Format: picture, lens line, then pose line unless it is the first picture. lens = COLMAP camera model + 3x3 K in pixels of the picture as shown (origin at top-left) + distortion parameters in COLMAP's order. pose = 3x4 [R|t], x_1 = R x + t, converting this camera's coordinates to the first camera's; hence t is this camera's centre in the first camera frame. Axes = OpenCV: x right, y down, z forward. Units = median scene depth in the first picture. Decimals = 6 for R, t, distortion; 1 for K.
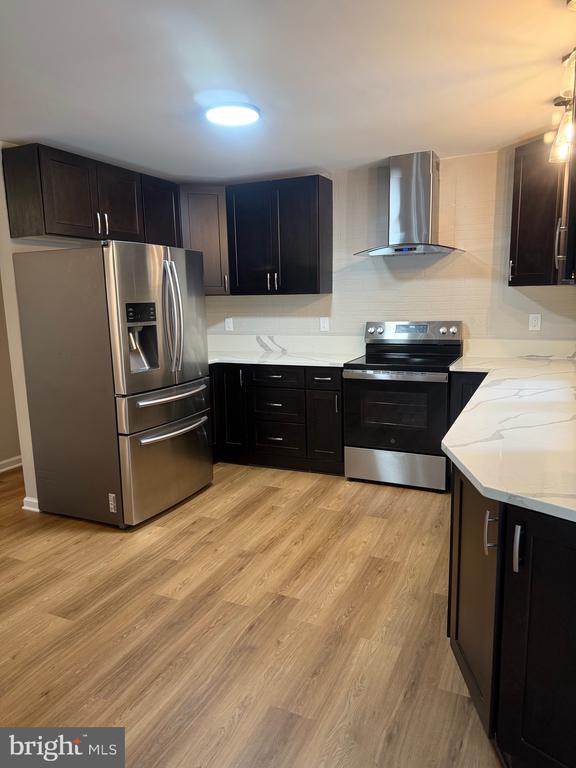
lens RADIAL K [[530.1, 0, 288.0], [0, 530.1, 384.0], [0, 0, 1]] dist [0.051647, -0.001110]
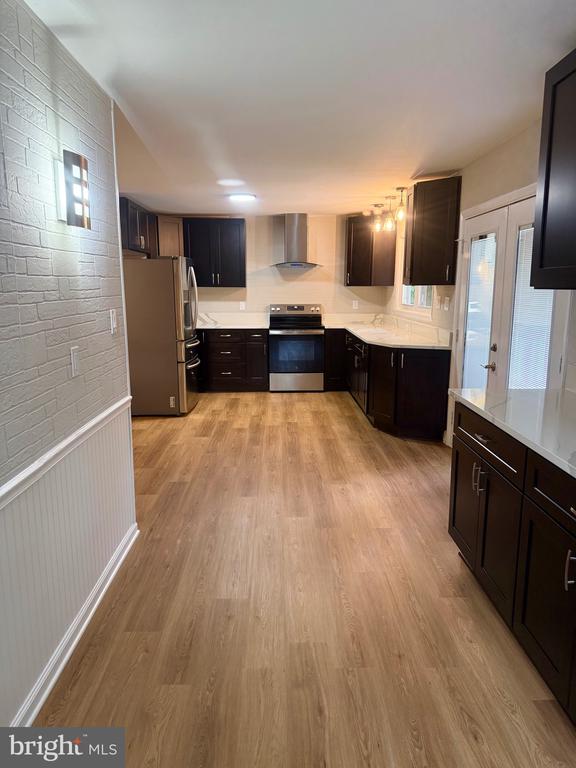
lens RADIAL K [[530.1, 0, 288.0], [0, 530.1, 384.0], [0, 0, 1]] dist [0.051647, -0.001110]
pose [[0.893965, -0.055874, 0.444639, -0.635809], [0.052521, 0.998422, 0.019869, 0.121810], [-0.445048, 0.005591, 0.895489, -0.629741]]
